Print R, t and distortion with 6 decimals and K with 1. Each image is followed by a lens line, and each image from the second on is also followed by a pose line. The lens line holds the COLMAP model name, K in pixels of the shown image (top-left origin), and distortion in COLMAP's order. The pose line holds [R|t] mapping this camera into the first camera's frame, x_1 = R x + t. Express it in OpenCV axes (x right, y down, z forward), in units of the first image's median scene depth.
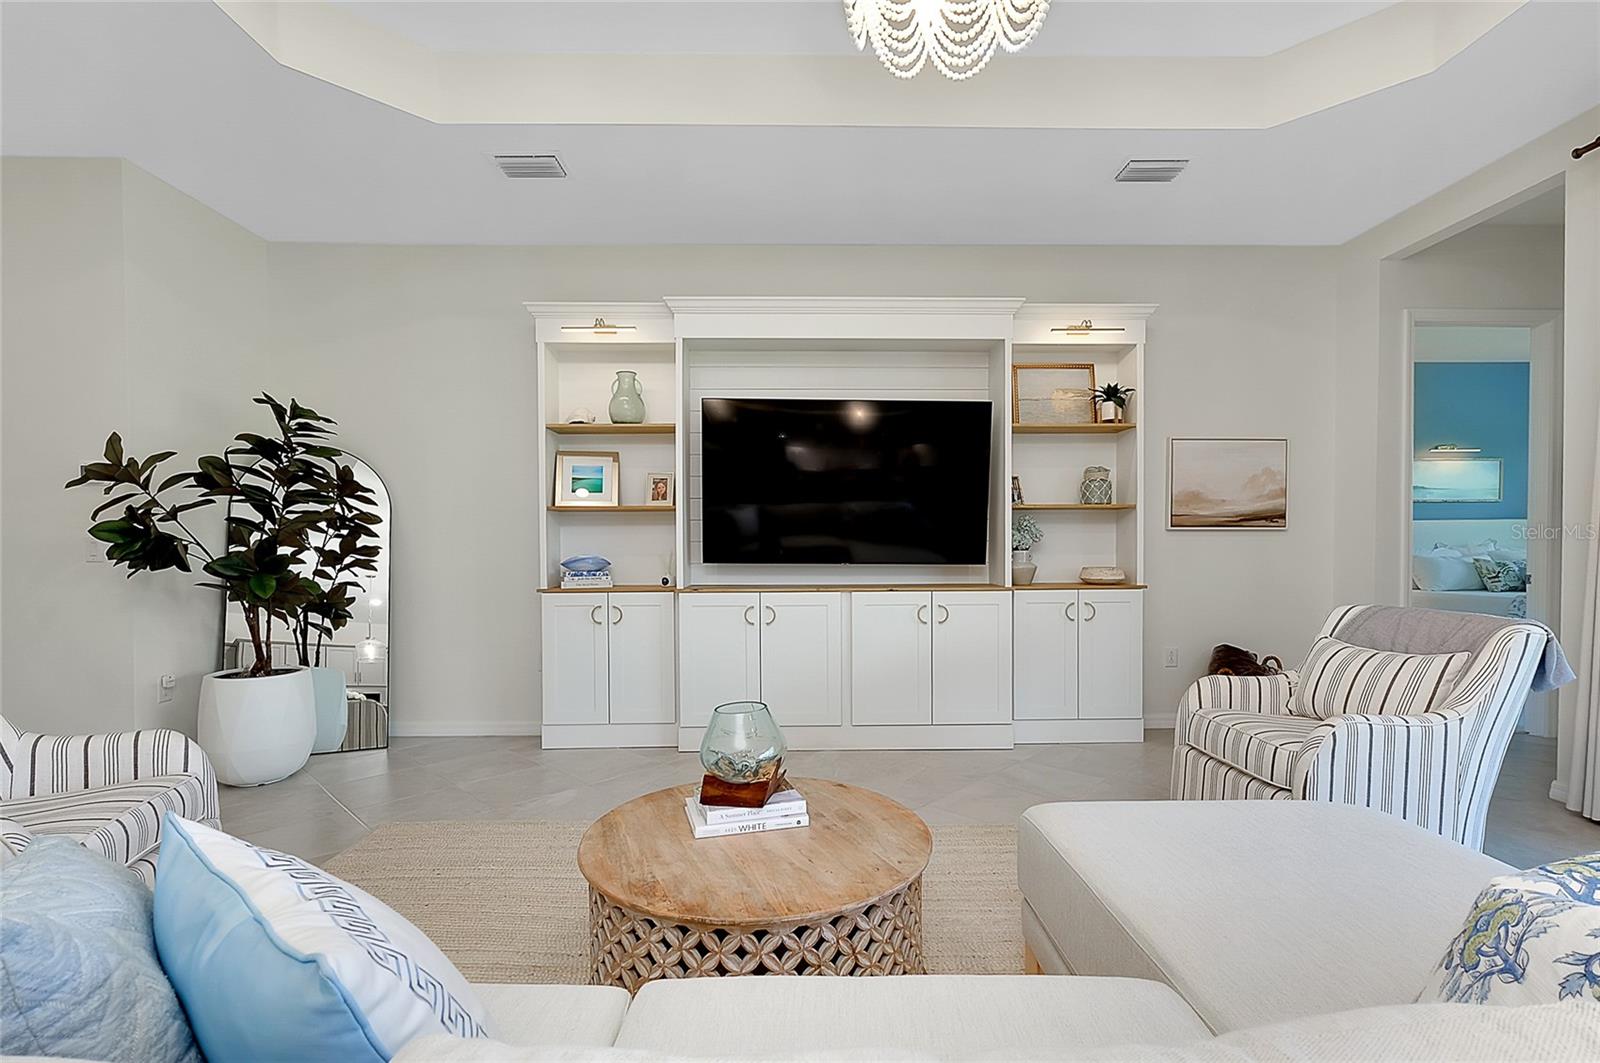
lens RADIAL K [[719.6, 0, 800.0], [0, 719.6, 557.5], [0, 0, 1]] dist [-0.002885, -0.000559]
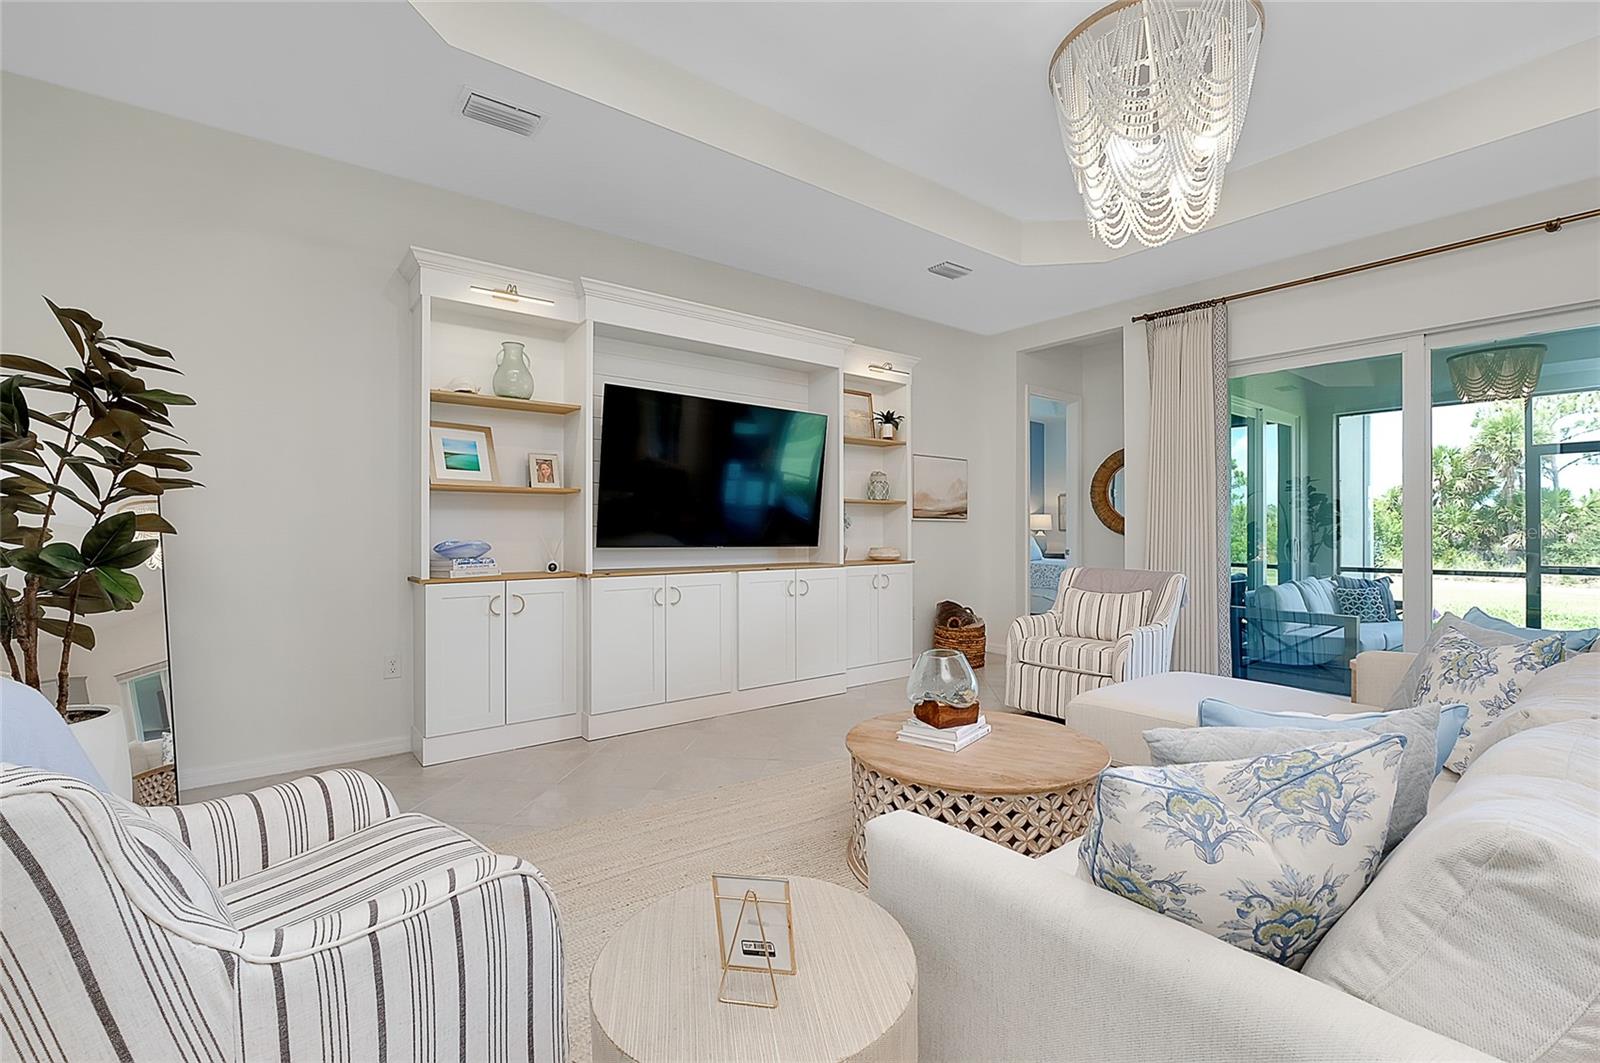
lens RADIAL K [[704.1, 0, 791.0], [0, 704.1, 525.4], [0, 0, 1]] dist [0.001916, 0.000025]
pose [[0.803863, 0.008303, 0.594756, -0.502829], [0.007039, 0.999700, -0.023470, 0.001854], [-0.594773, 0.023053, 0.803563, 0.058825]]
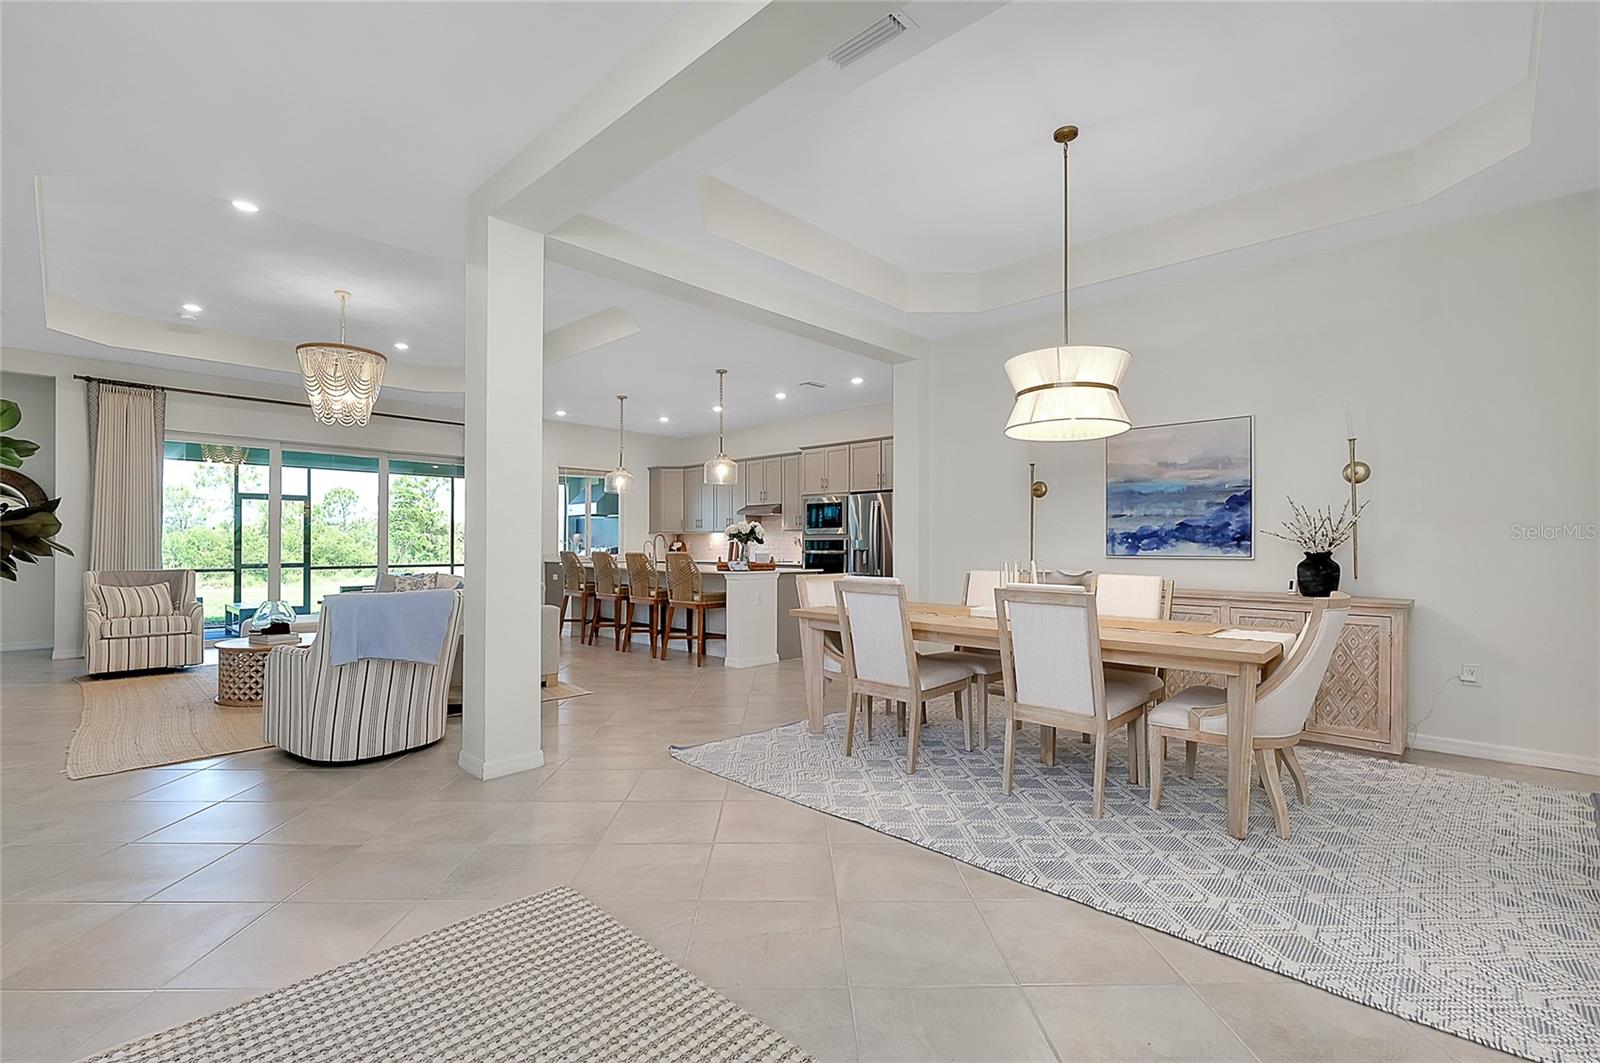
lens RADIAL K [[706.5, 0, 809.8], [0, 706.5, 540.3], [0, 0, 1]] dist [0.003007, 0.000539]
pose [[-0.707587, 0.007142, 0.706590, -1.620494], [0.013912, 0.999896, 0.003825, -0.003812], [-0.706489, 0.012536, -0.707613, 0.689712]]
